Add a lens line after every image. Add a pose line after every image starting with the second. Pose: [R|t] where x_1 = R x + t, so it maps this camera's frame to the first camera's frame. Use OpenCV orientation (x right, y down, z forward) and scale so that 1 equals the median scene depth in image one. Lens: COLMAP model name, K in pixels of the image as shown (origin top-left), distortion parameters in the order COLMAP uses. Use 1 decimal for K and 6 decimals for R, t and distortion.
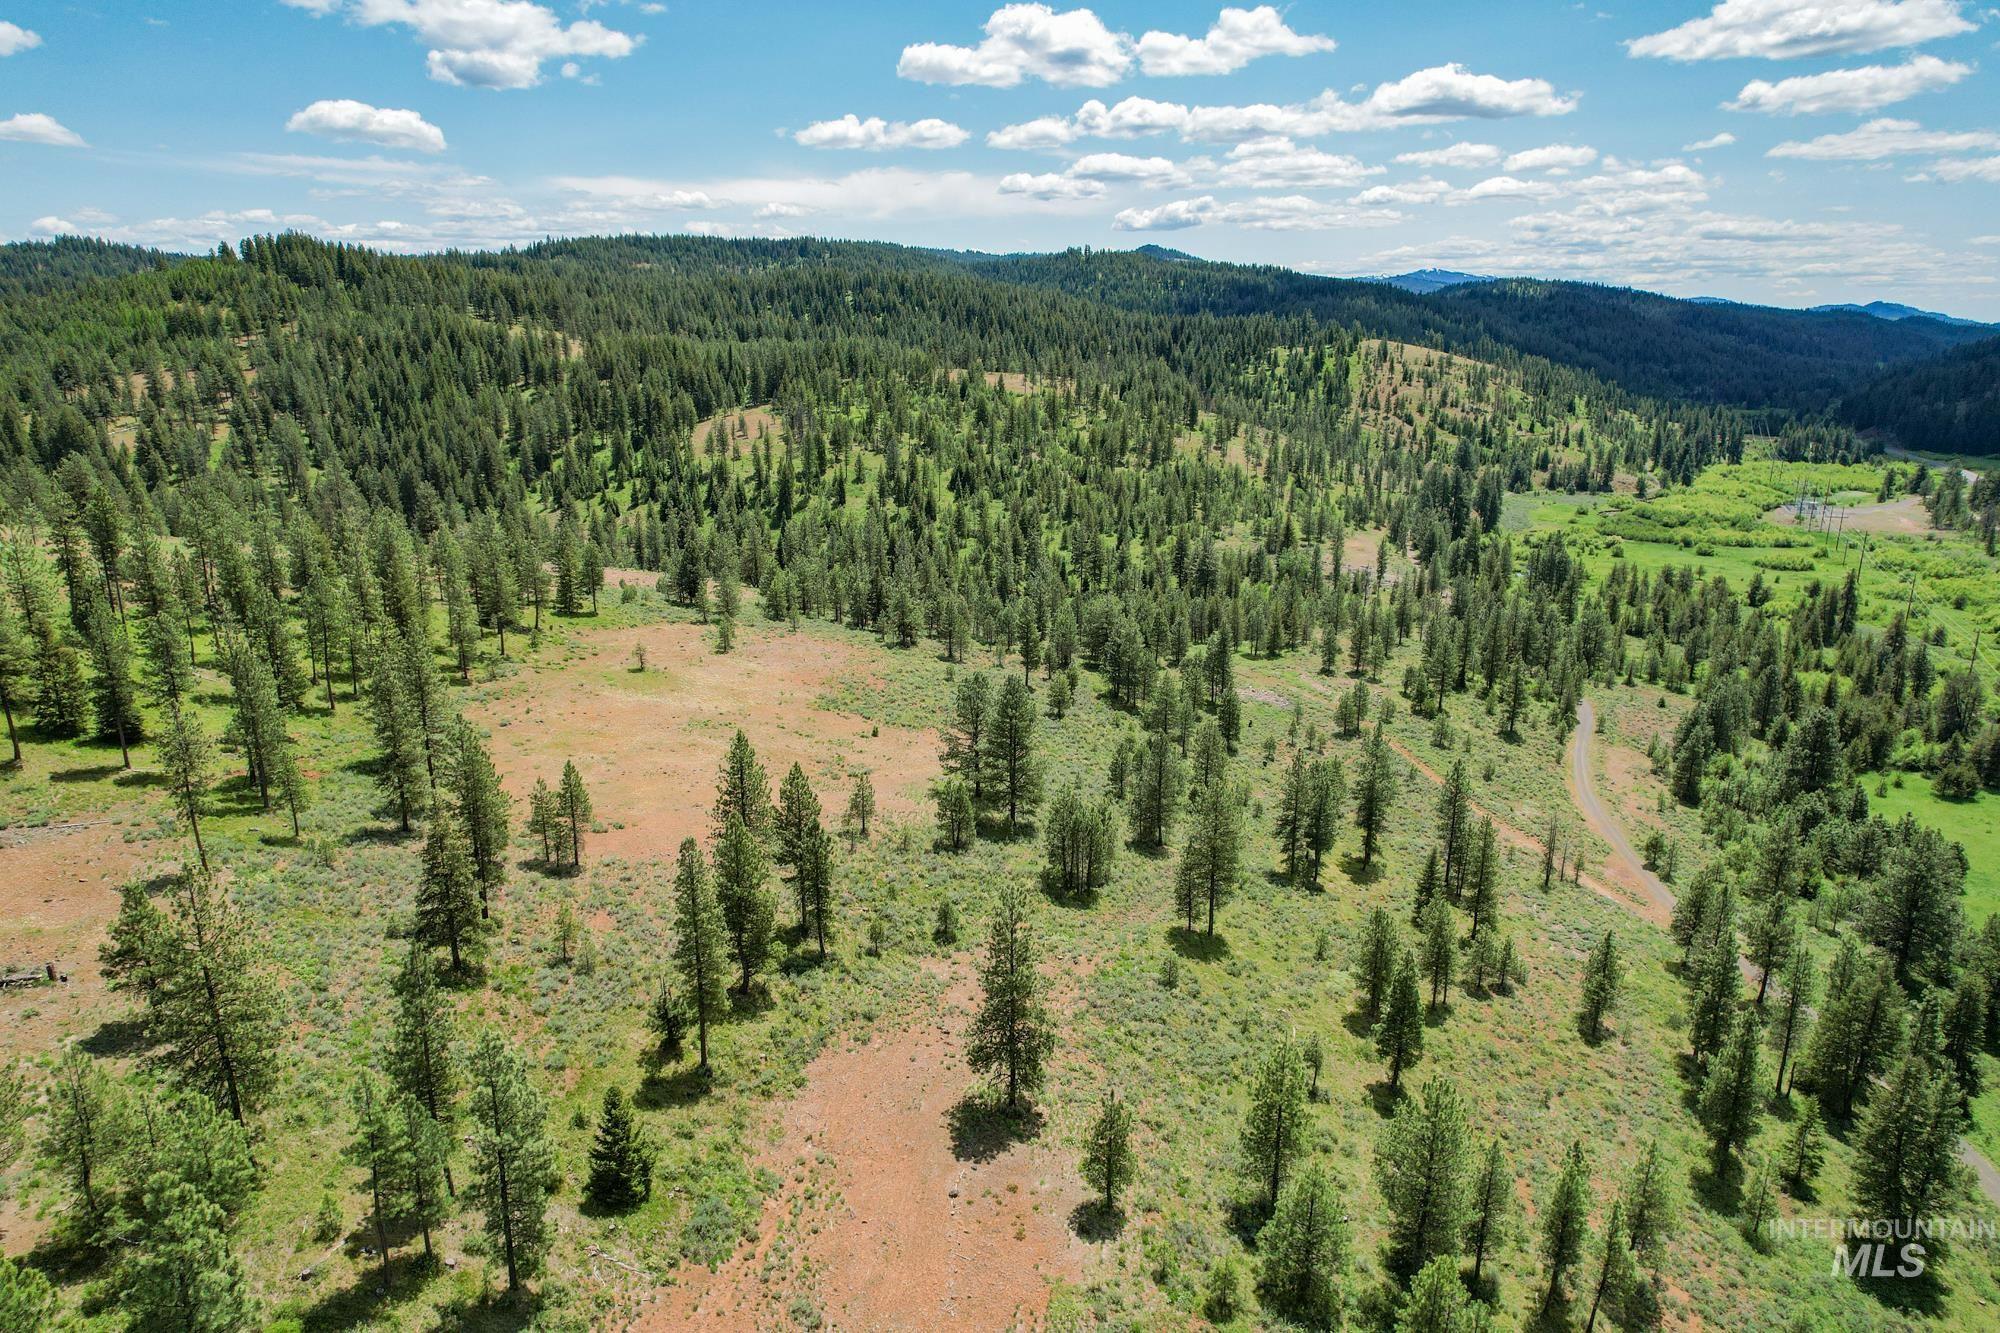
lens RADIAL K [[1235.7, 0, 1000.0], [0, 1235.7, 666.5], [0, 0, 1]] dist [-0.040522, 0.061094]
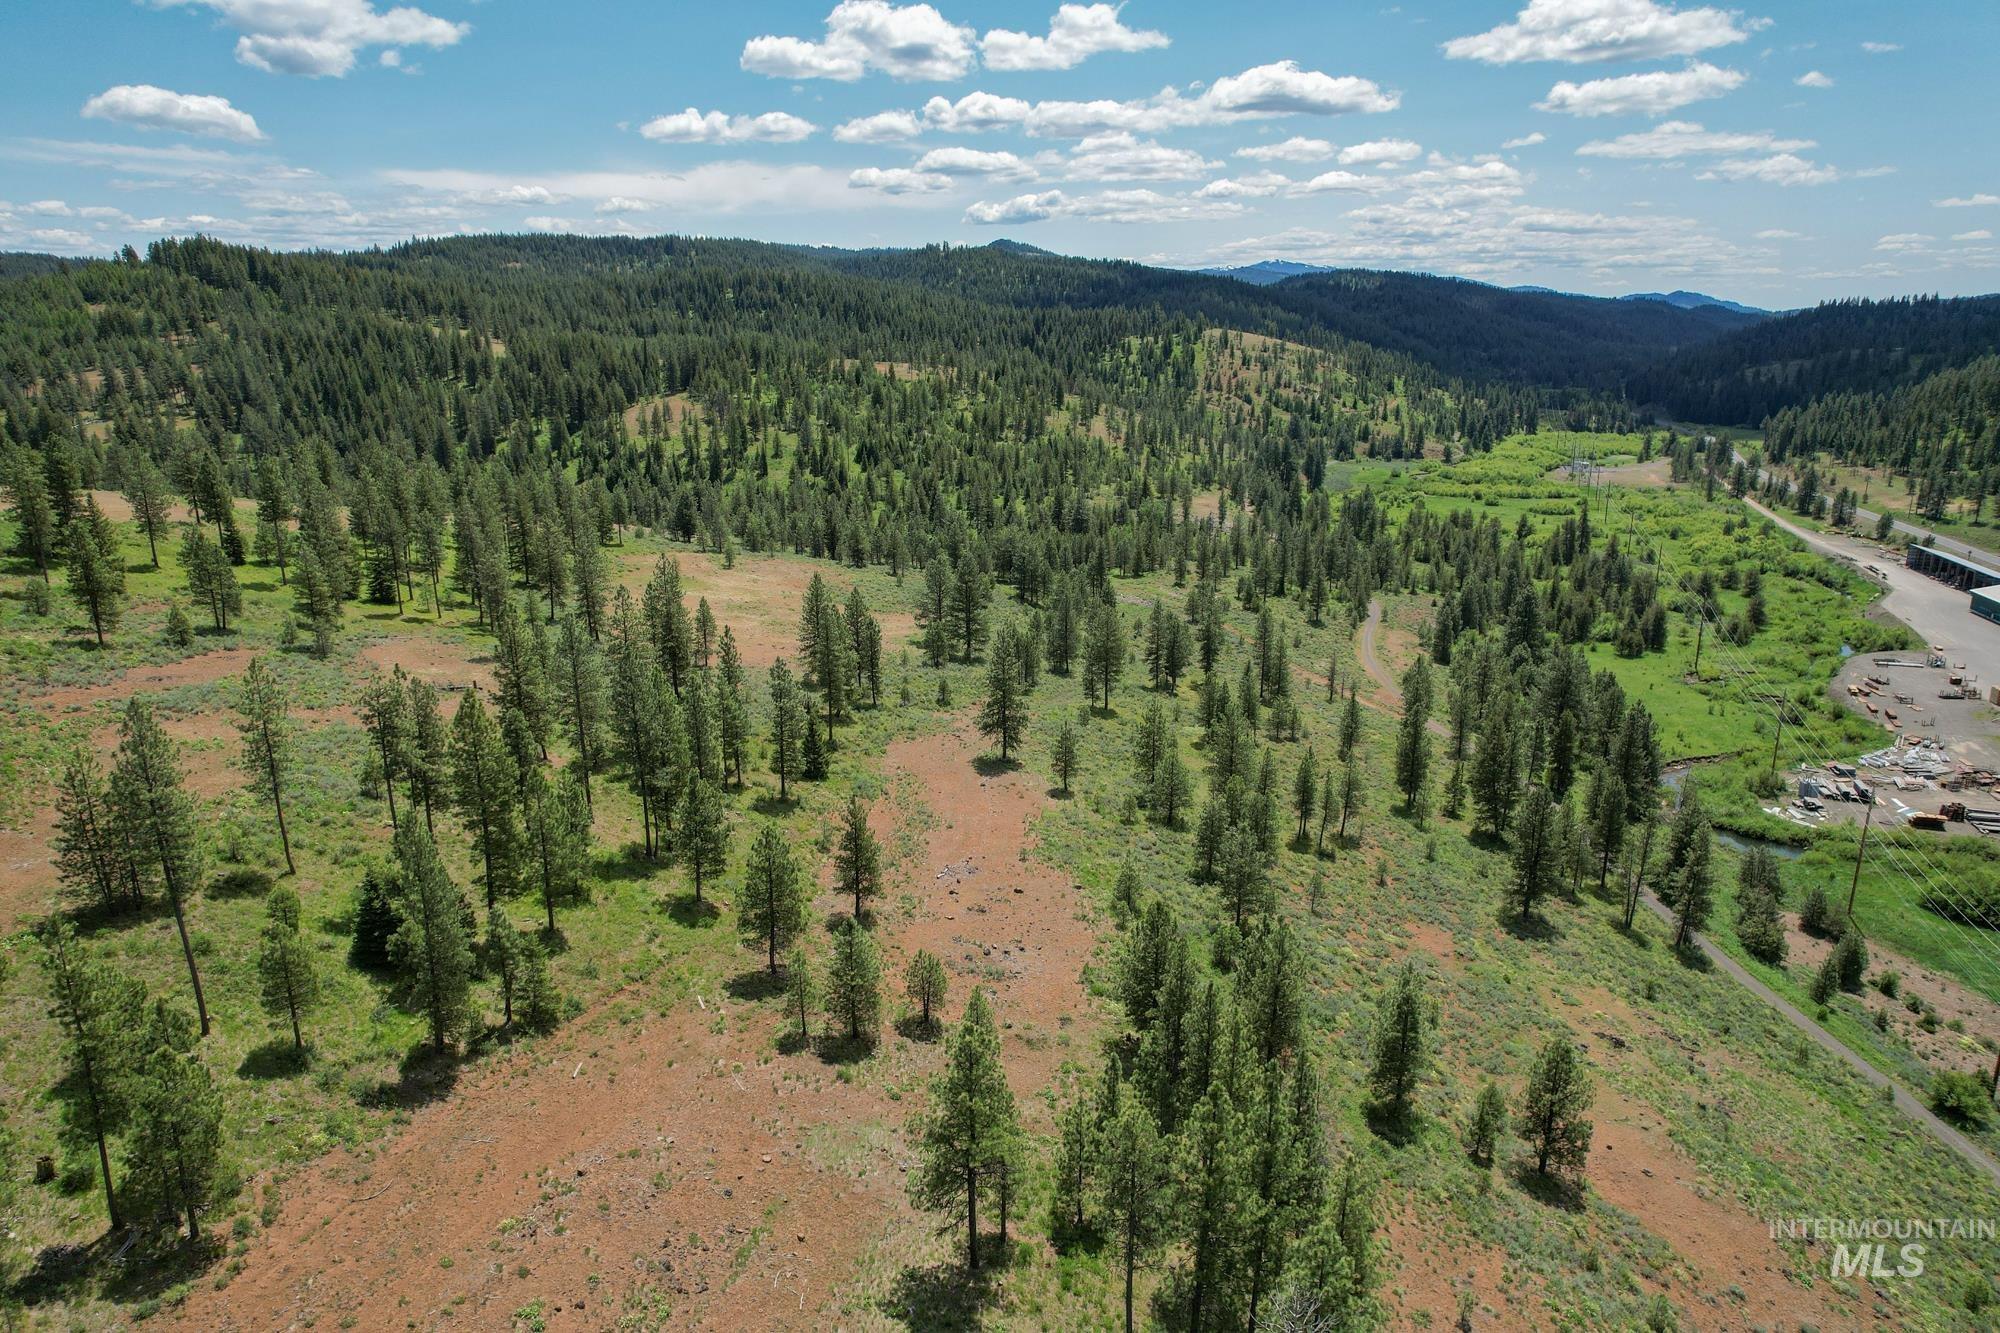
lens RADIAL K [[1308.0, 0, 1000.0], [0, 1308.0, 666.5], [0, 0, 1]] dist [-0.022209, 0.036459]
pose [[0.992761, -0.040291, 0.113144, -0.040786], [0.041479, 0.999106, -0.008158, 0.048119], [-0.112714, 0.012792, 0.993545, -0.172825]]
